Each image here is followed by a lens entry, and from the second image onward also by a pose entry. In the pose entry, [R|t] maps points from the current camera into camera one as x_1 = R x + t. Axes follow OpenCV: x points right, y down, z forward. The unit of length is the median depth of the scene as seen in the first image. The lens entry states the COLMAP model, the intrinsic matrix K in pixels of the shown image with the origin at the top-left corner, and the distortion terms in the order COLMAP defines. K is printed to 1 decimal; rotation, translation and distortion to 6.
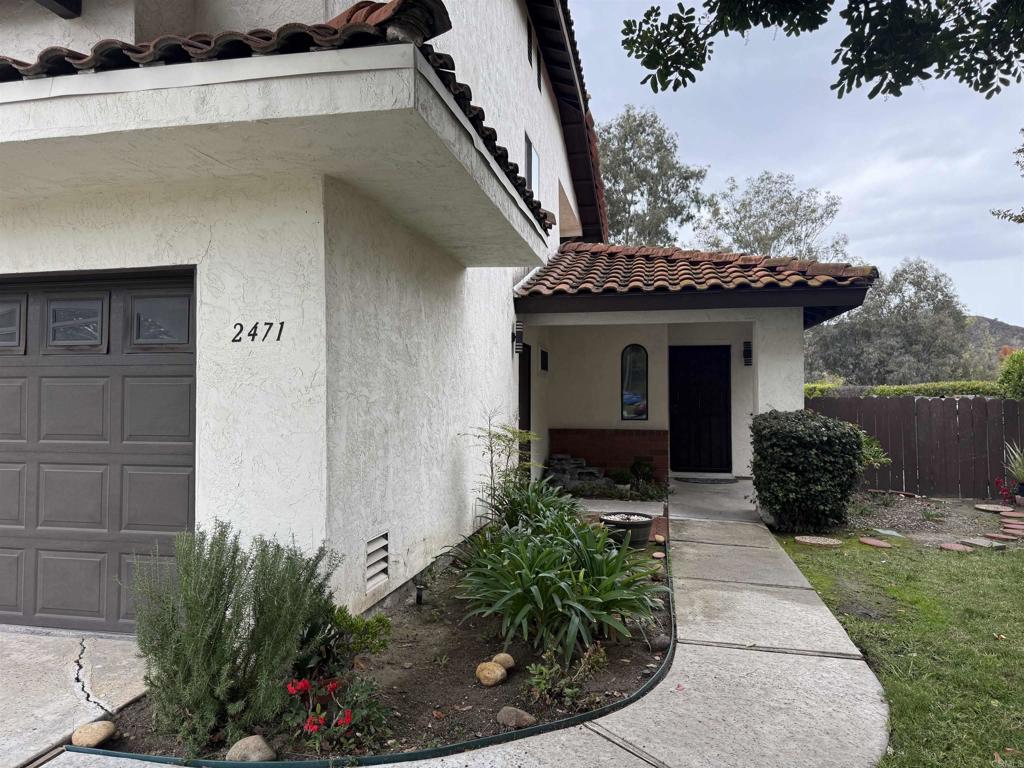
lens RADIAL K [[720.7, 0, 507.1], [0, 720.7, 389.4], [0, 0, 1]] dist [0.035426, -0.017755]
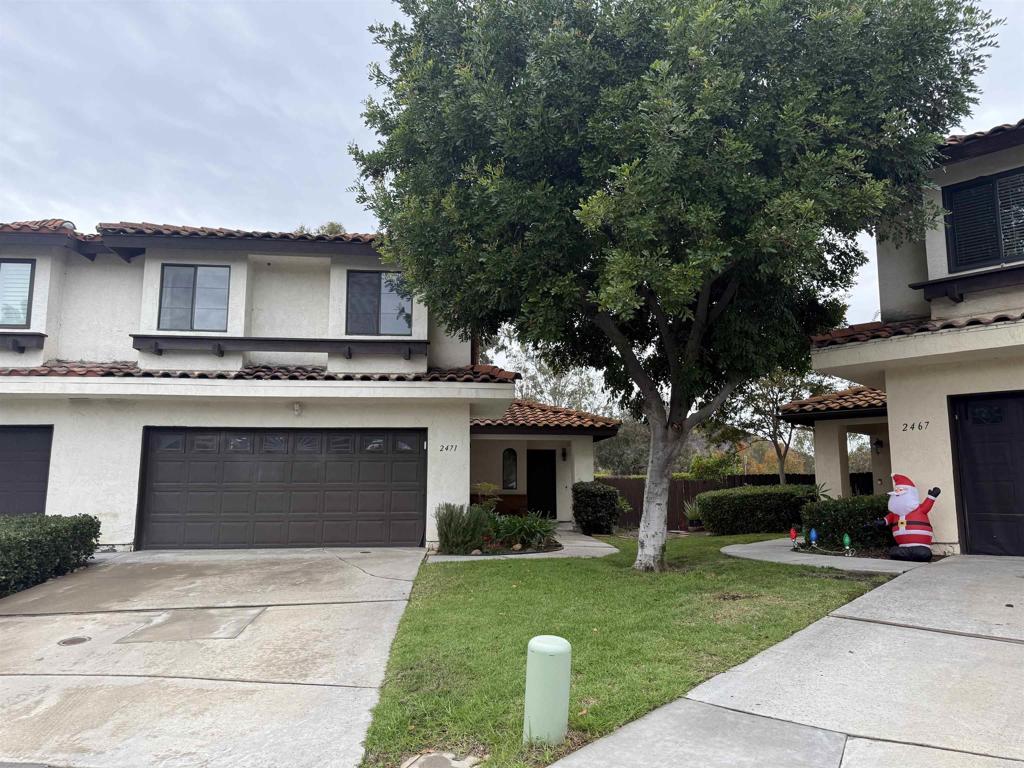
lens RADIAL K [[720.7, 0, 511.8], [0, 720.7, 382.6], [0, 0, 1]] dist [0.035426, -0.017755]
pose [[0.956910, 0.043703, 0.287077, -0.486669], [-0.003018, 0.990053, -0.140660, 0.041901], [-0.290369, 0.133733, 0.947524, -1.079313]]
